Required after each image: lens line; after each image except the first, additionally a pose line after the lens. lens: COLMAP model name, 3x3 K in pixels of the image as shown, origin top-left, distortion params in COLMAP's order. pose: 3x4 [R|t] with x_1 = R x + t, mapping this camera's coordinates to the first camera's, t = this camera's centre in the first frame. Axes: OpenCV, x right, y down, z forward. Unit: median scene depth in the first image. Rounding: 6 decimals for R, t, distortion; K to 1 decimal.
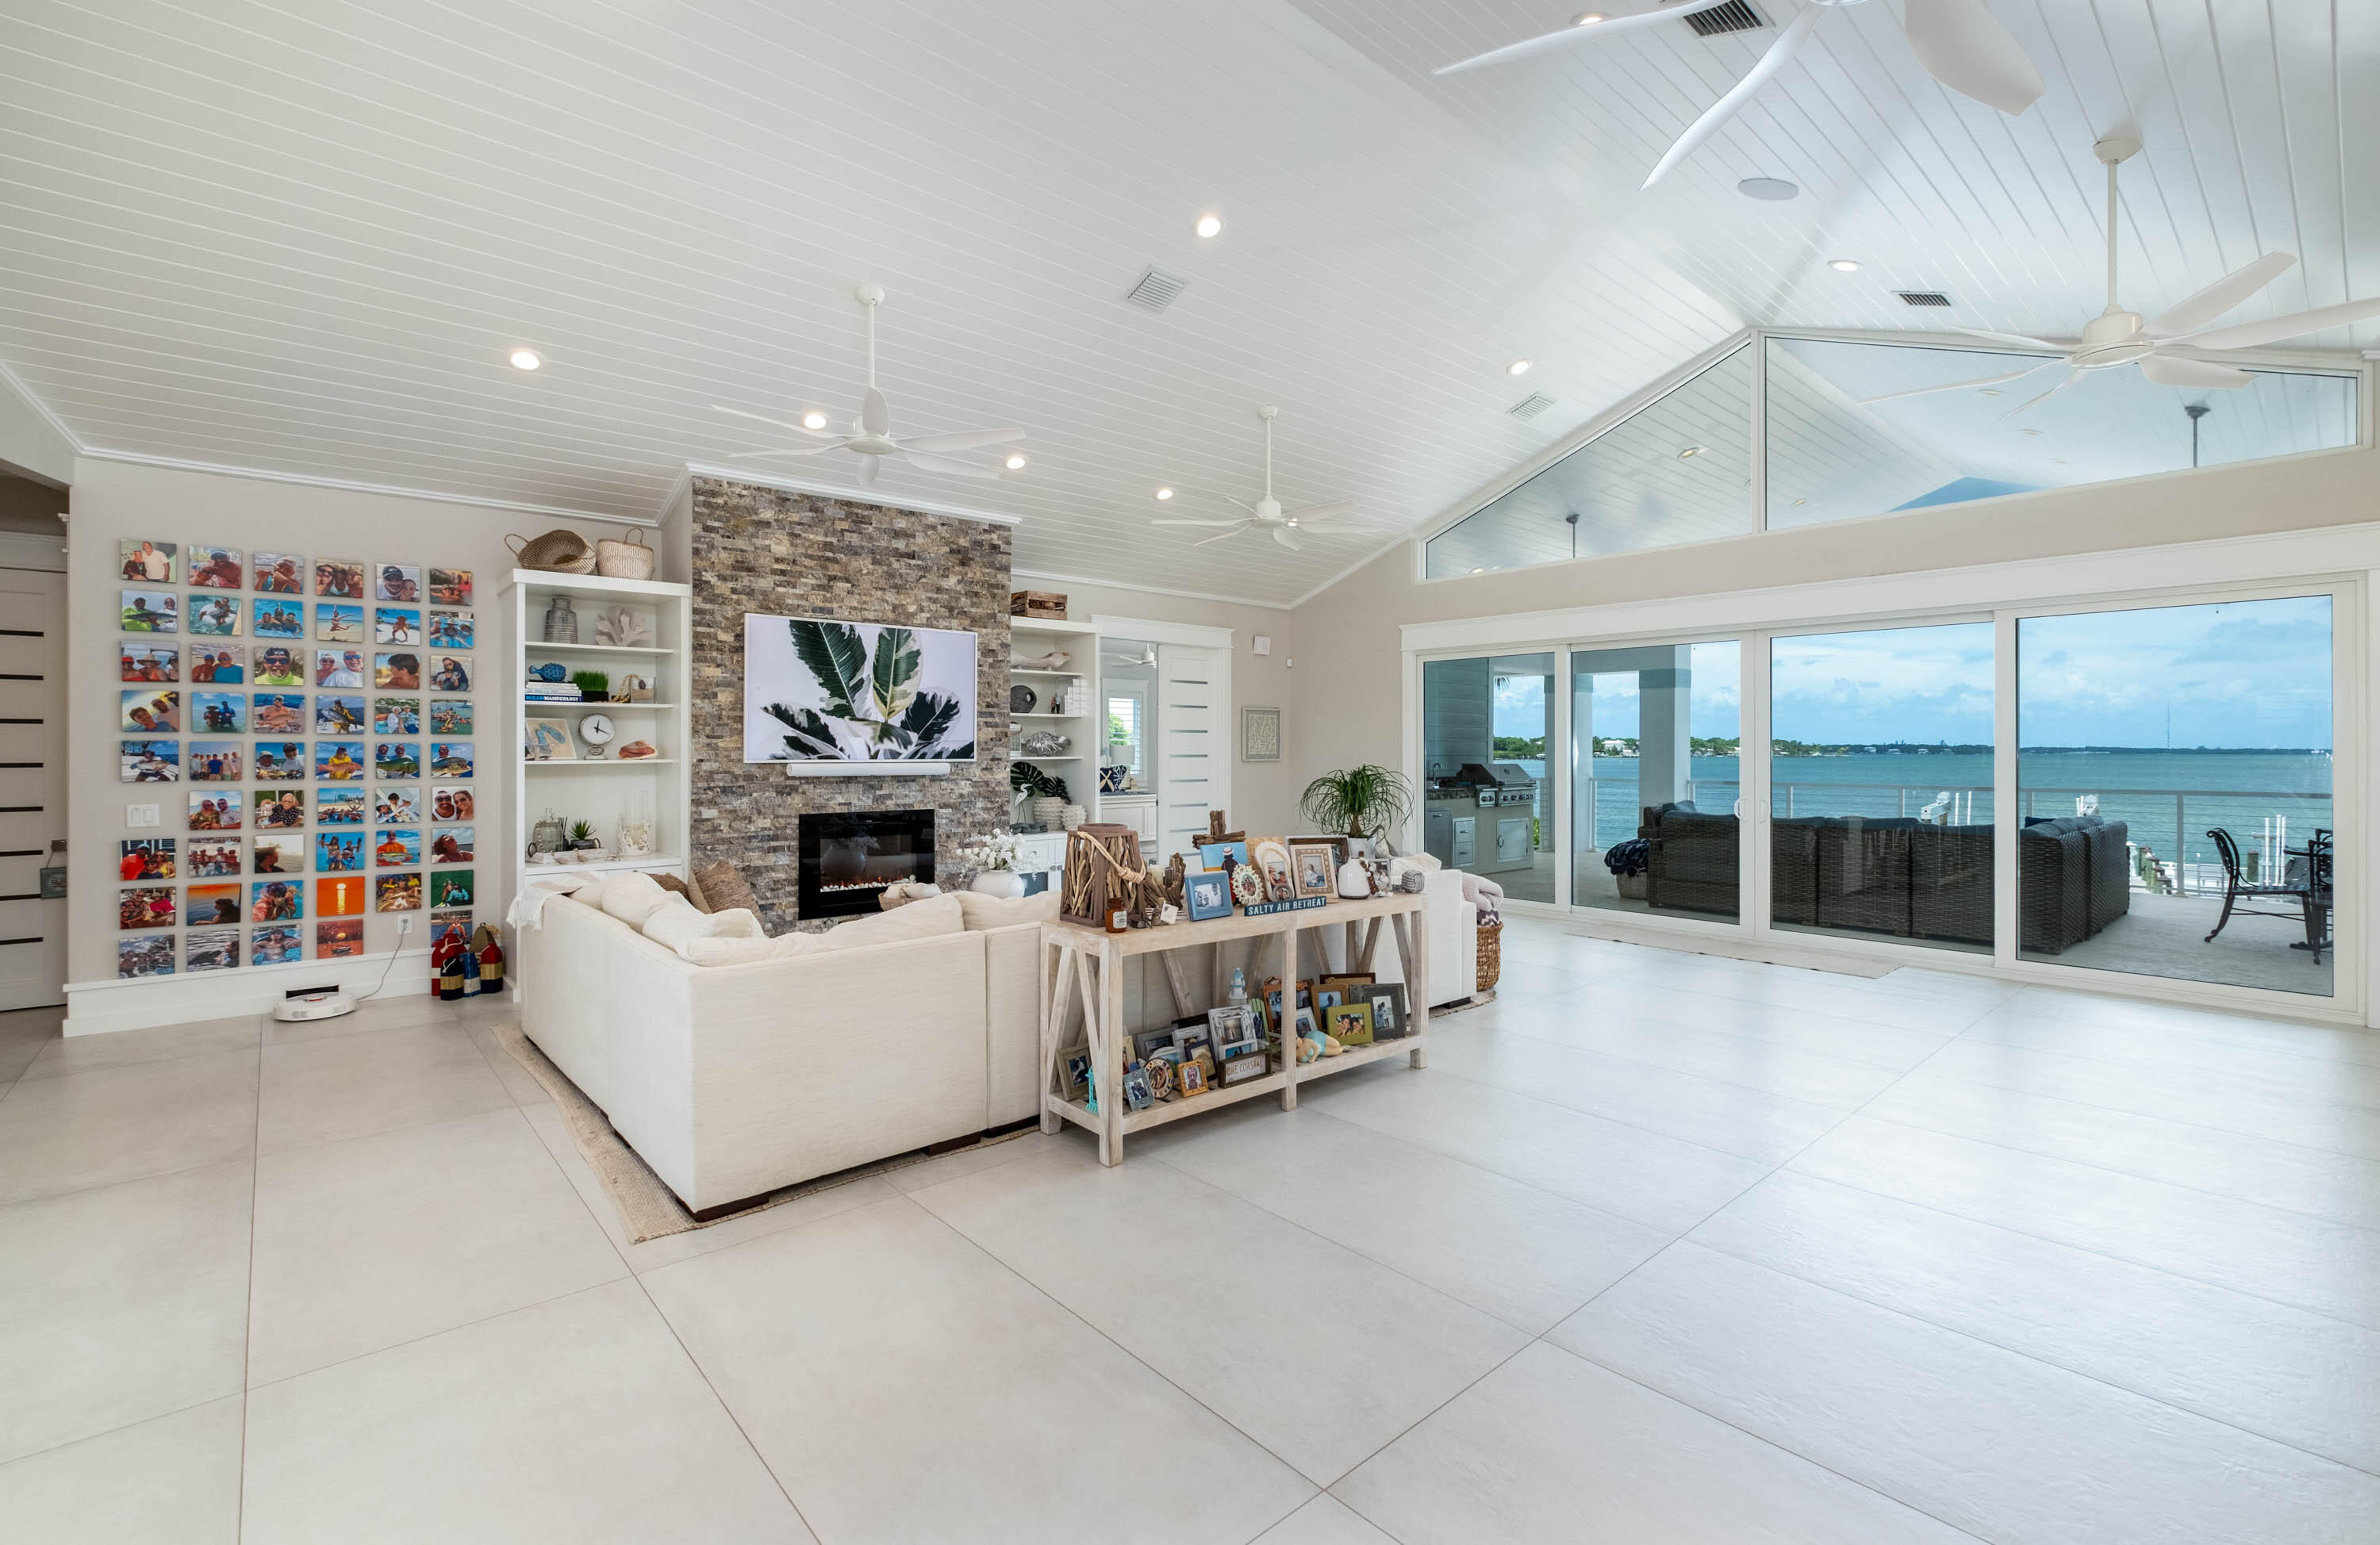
lens RADIAL K [[1041.2, 0, 1188.0], [0, 1041.2, 760.0], [0, 0, 1]] dist [-0.001765, -0.000153]
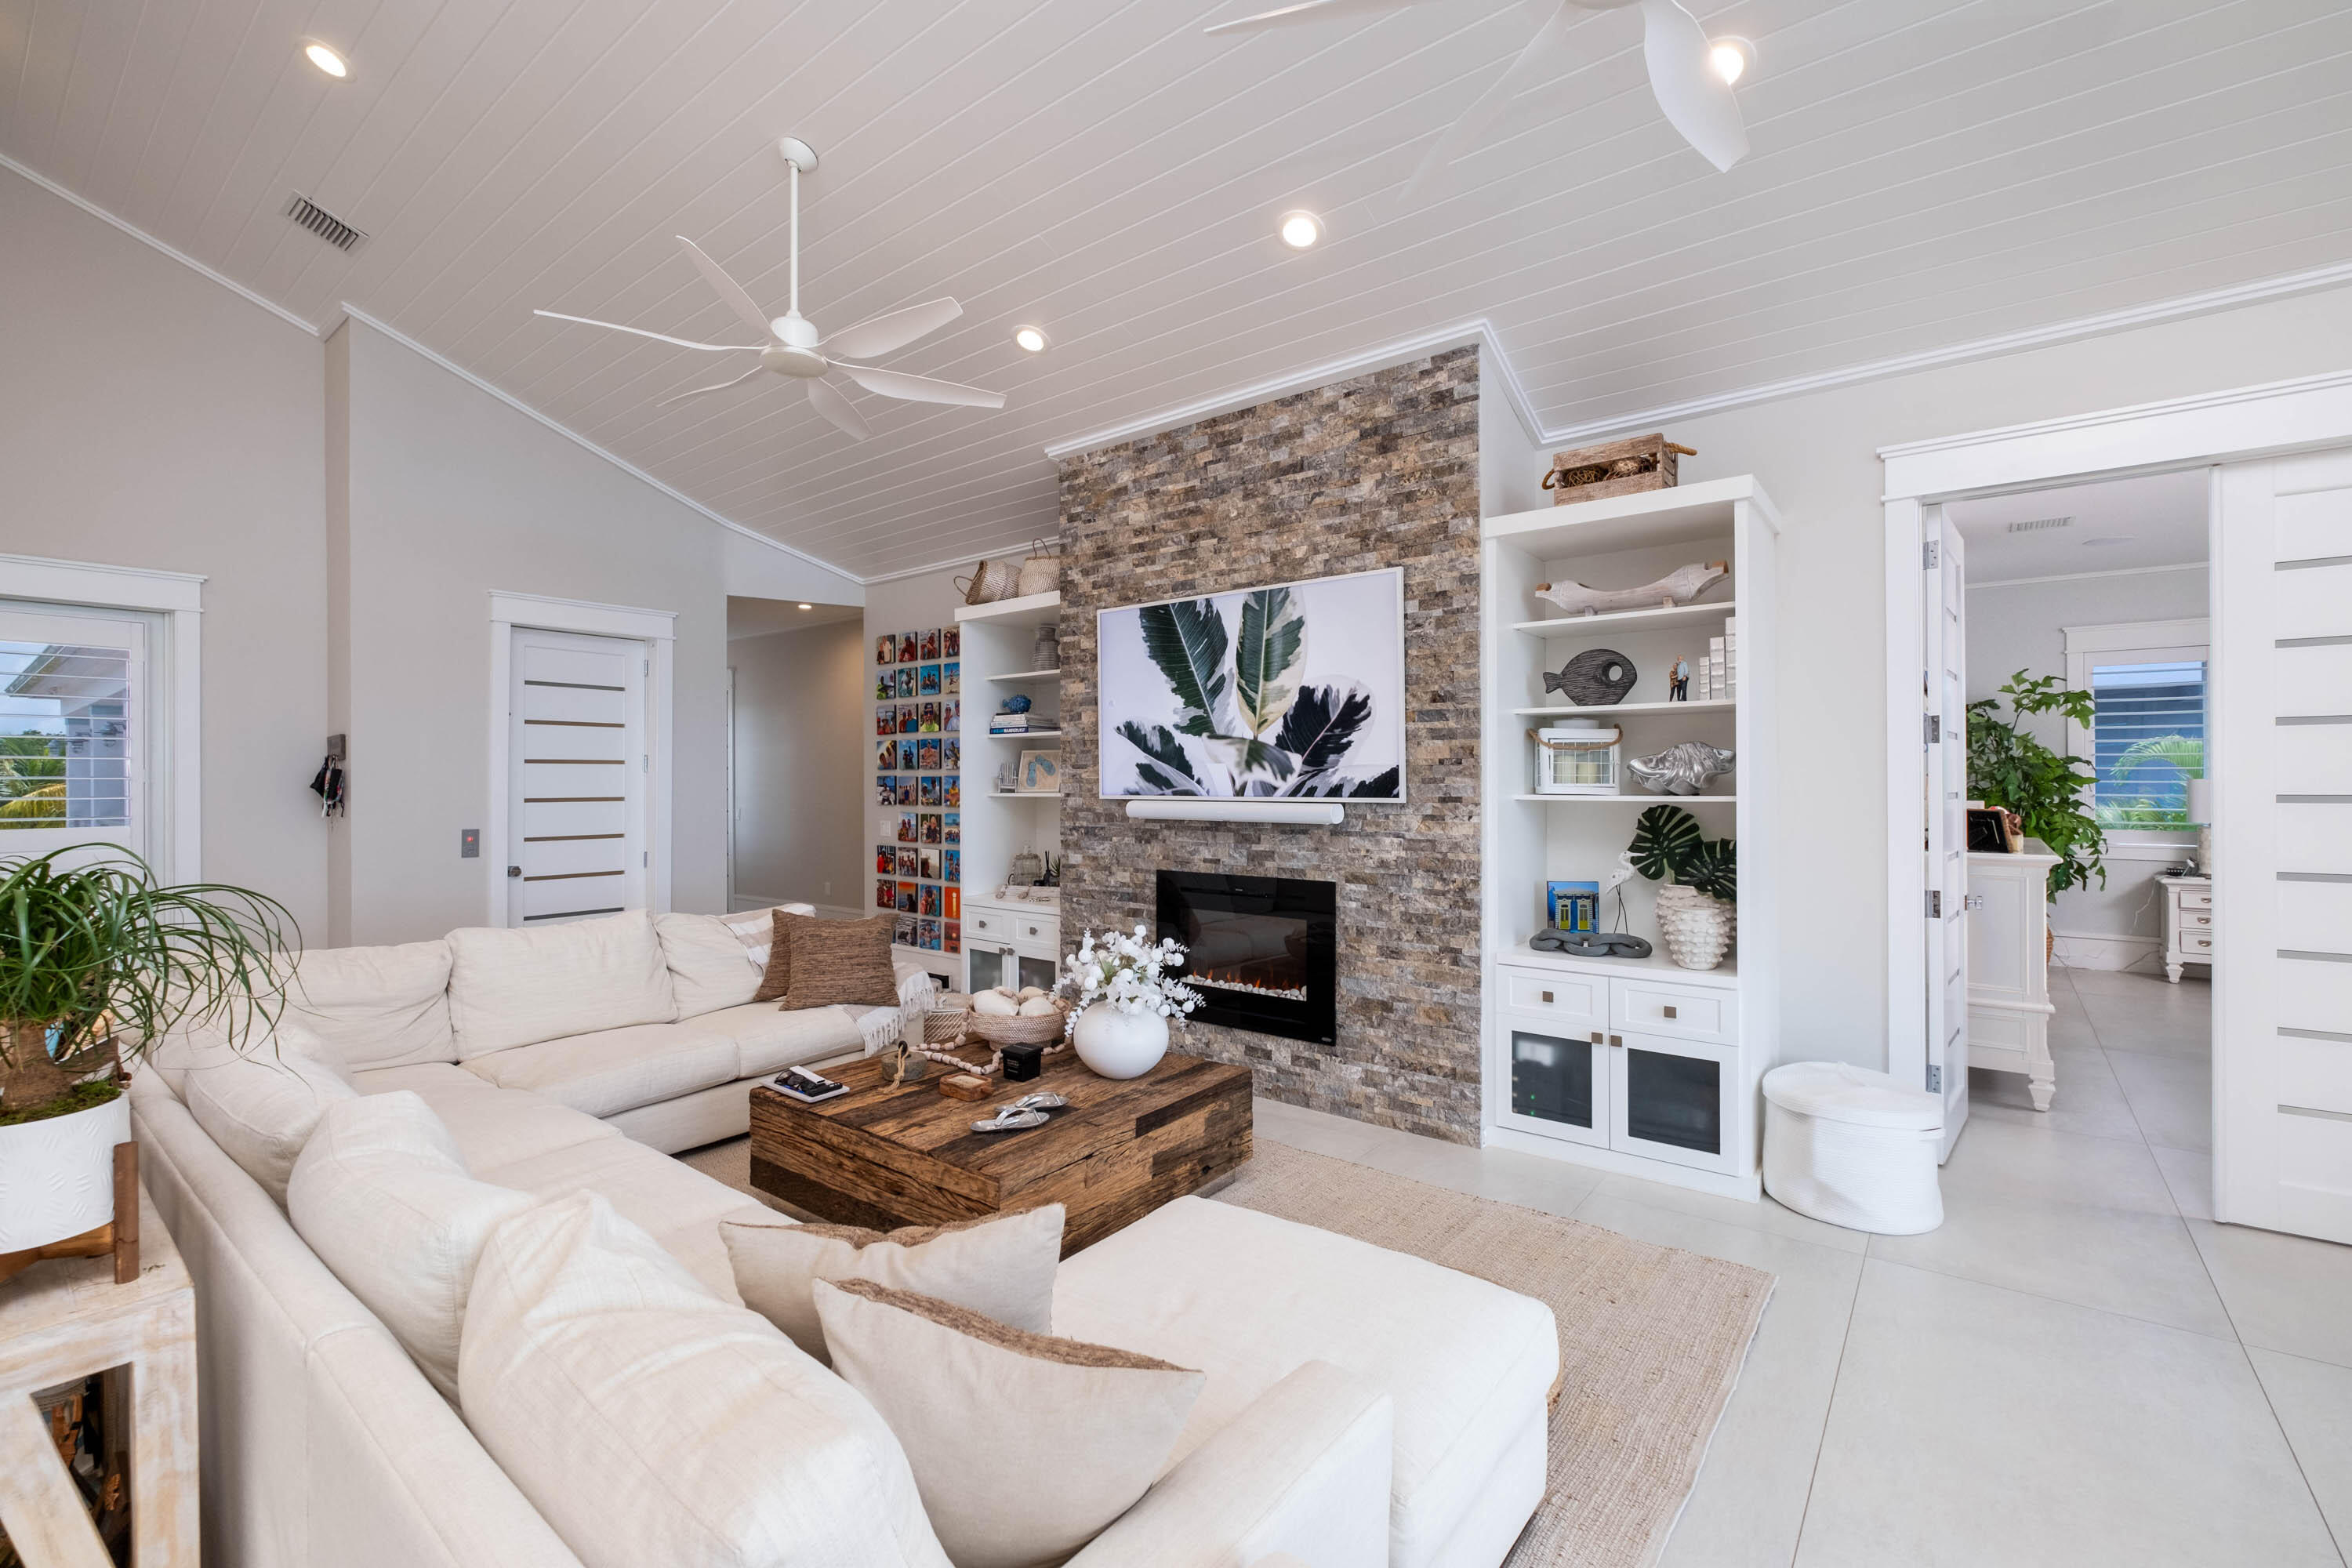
lens RADIAL K [[1015.7, 0, 1174.2], [0, 1015.7, 777.8], [0, 0, 1]] dist [-0.011950, 0.000139]
pose [[0.176902, -0.002500, -0.984225, 0.326467], [-0.005969, 0.999976, -0.003613, -0.010047], [0.984210, 0.006514, 0.176883, 0.862408]]
